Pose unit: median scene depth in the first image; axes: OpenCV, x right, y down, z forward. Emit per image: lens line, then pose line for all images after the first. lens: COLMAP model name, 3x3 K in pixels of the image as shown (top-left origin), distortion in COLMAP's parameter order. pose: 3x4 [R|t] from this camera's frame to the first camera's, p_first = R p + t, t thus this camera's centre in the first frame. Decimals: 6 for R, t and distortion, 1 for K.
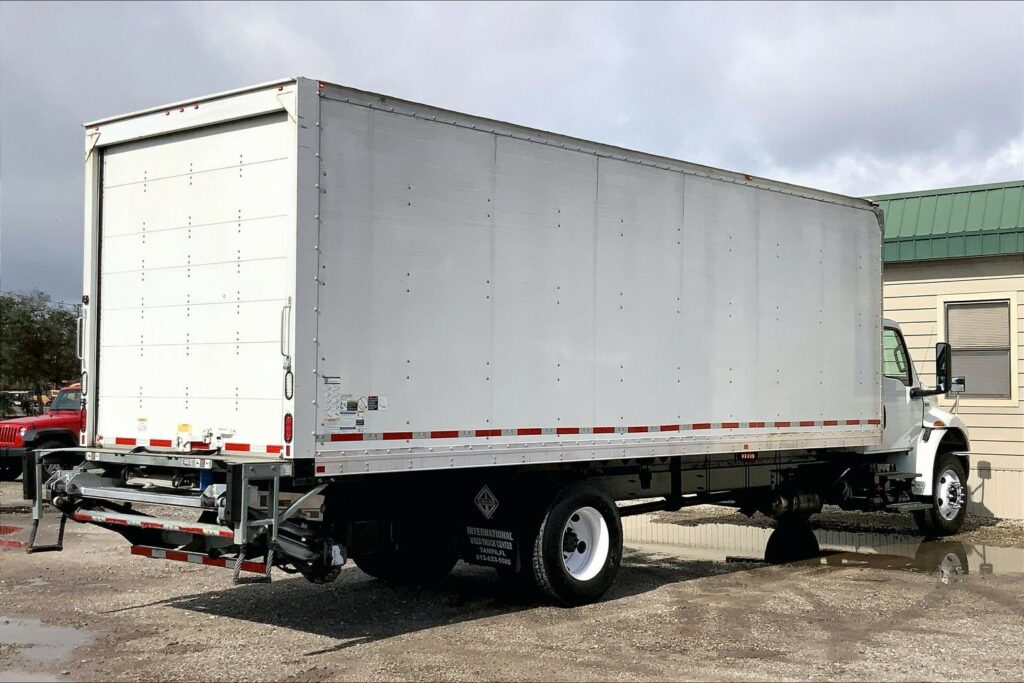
lens RADIAL K [[1382.2, 0, 516.1], [0, 1382.2, 344.6], [0, 0, 1]] dist [0.045398, 0.000000]
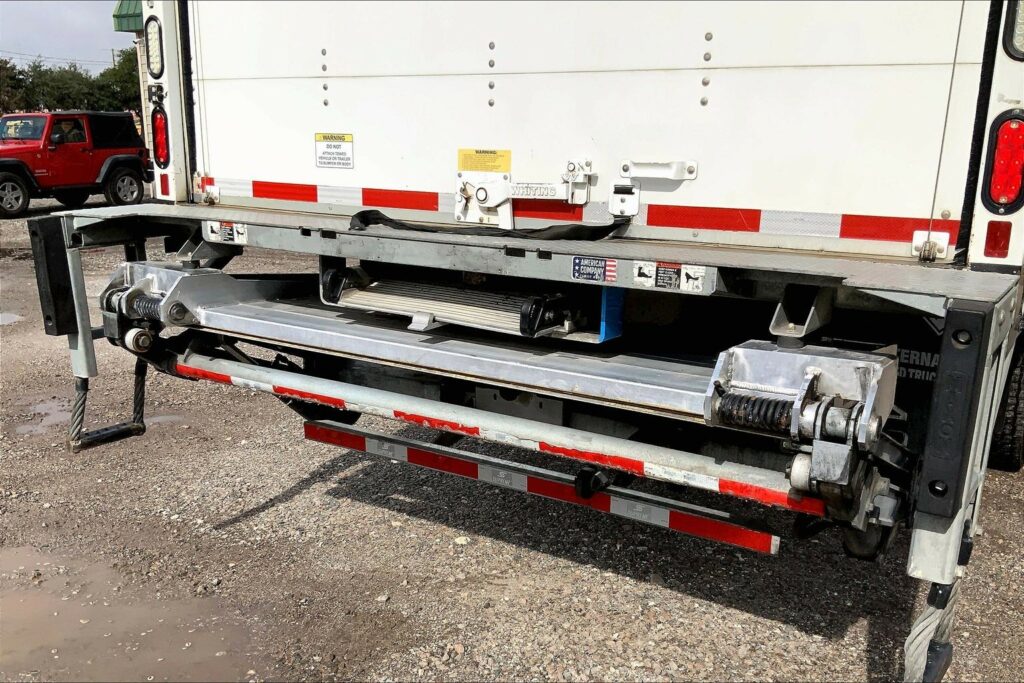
lens RADIAL K [[932.3, 0, 504.9], [0, 932.3, 388.9], [0, 0, 1]] dist [0.026098, 0.000000]
pose [[0.985156, -0.034967, 0.168065, -0.269096], [-0.016313, 0.955534, 0.294429, 0.043176], [-0.170887, -0.292800, 0.940779, 0.715883]]
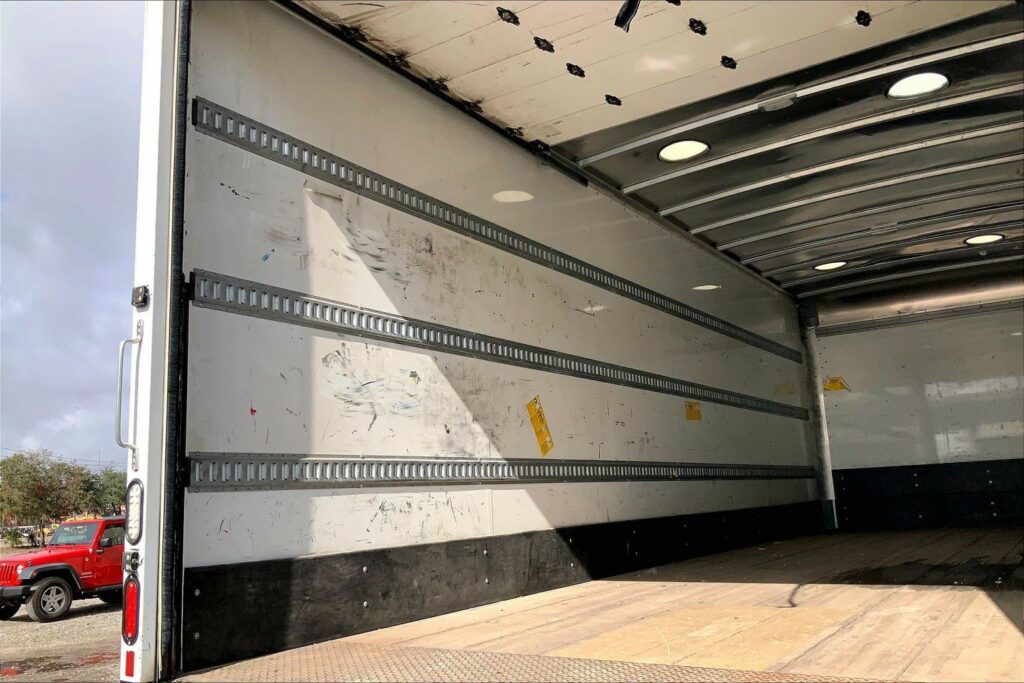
lens RADIAL K [[850.0, 0, 504.0], [0, 850.0, 342.7], [0, 0, 1]] dist [0.073937, -0.157221]
pose [[0.986601, -0.025222, 0.161191, -0.257749], [0.049261, 0.987920, -0.146925, 0.022815], [-0.155538, 0.152897, 0.975925, 0.777565]]
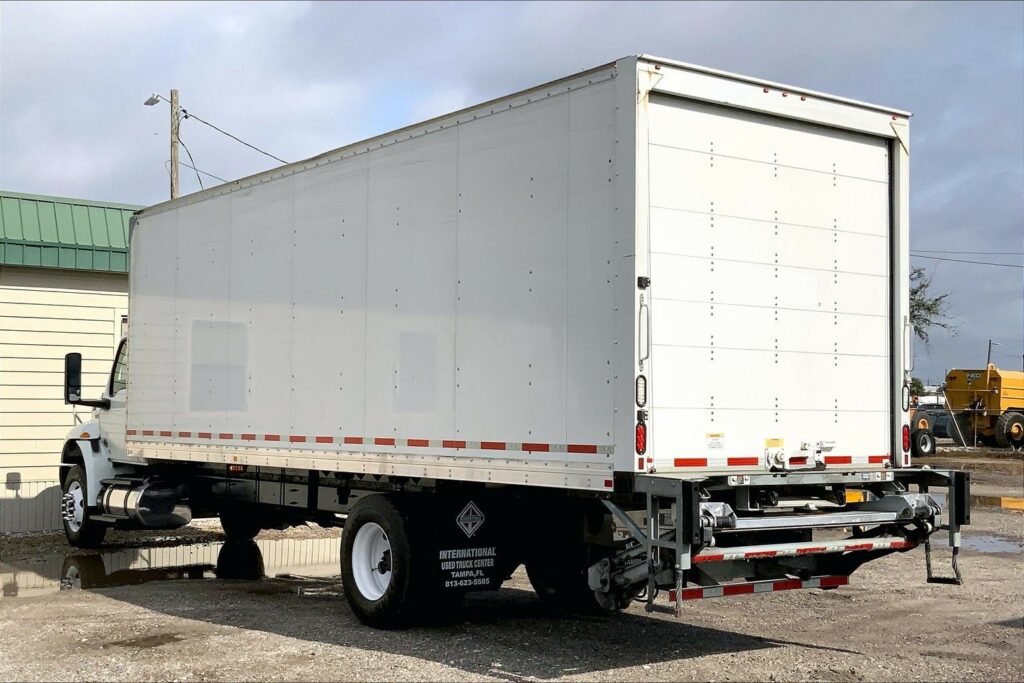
lens RADIAL K [[1357.7, 0, 511.1], [0, 1357.7, 338.3], [0, 0, 1]] dist [0.130429, 0.000000]
pose [[0.180185, 0.049434, 0.982390, -1.113221], [-0.039044, 0.998309, -0.043074, 0.035750], [-0.982858, -0.030595, 0.181810, 0.974107]]
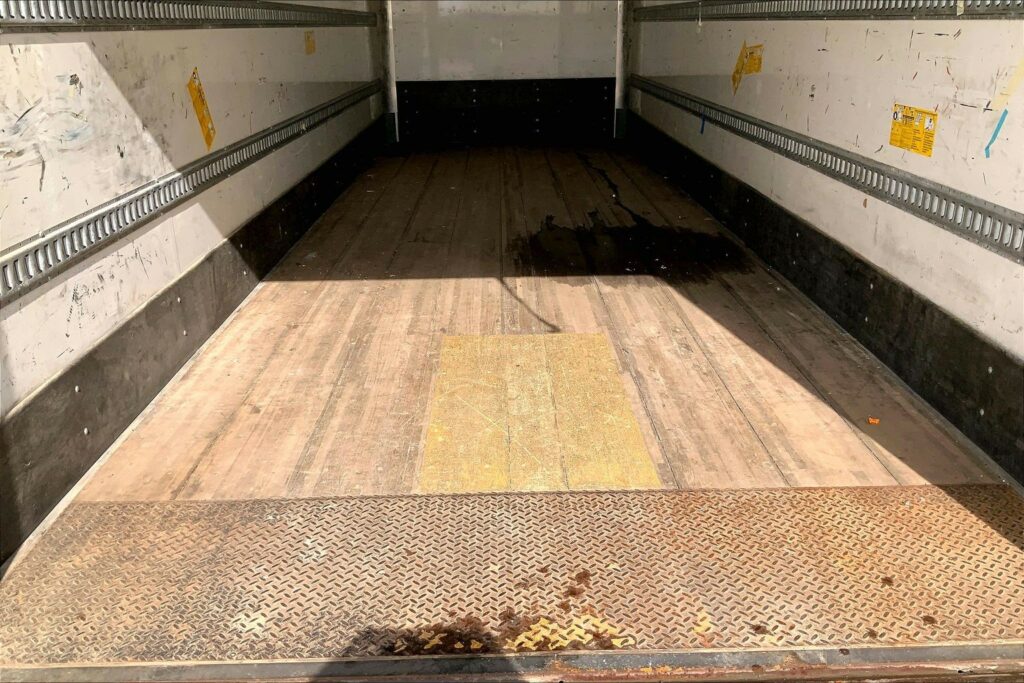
lens RADIAL K [[850.0, 0, 503.8], [0, 850.0, 356.4], [0, 0, 1]] dist [0.073937, -0.157221]
pose [[0.729273, -0.264203, 0.631156, -0.319547], [-0.001828, 0.921686, 0.387932, -0.040737], [-0.684221, -0.284062, 0.671678, 0.884054]]
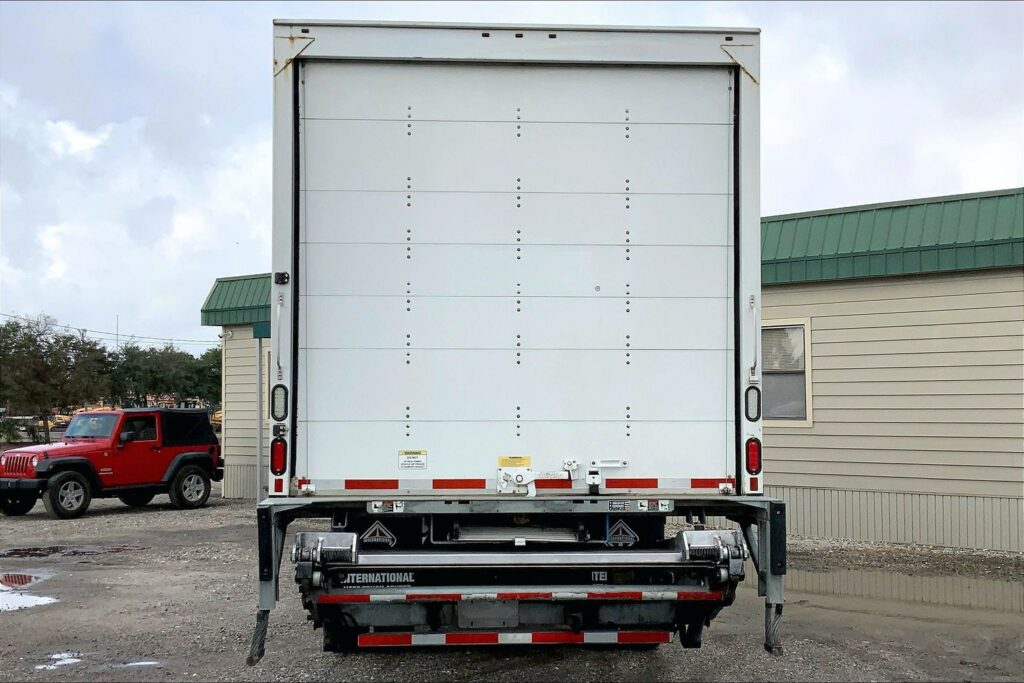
lens RADIAL K [[1256.9, 0, 498.3], [0, 1256.9, 366.7], [0, 0, 1]] dist [0.065312, 0.000000]
pose [[0.704071, 0.024884, 0.709693, -0.700446], [-0.017143, 0.999690, -0.018045, 0.020784], [-0.709922, 0.000538, 0.704280, 0.512789]]
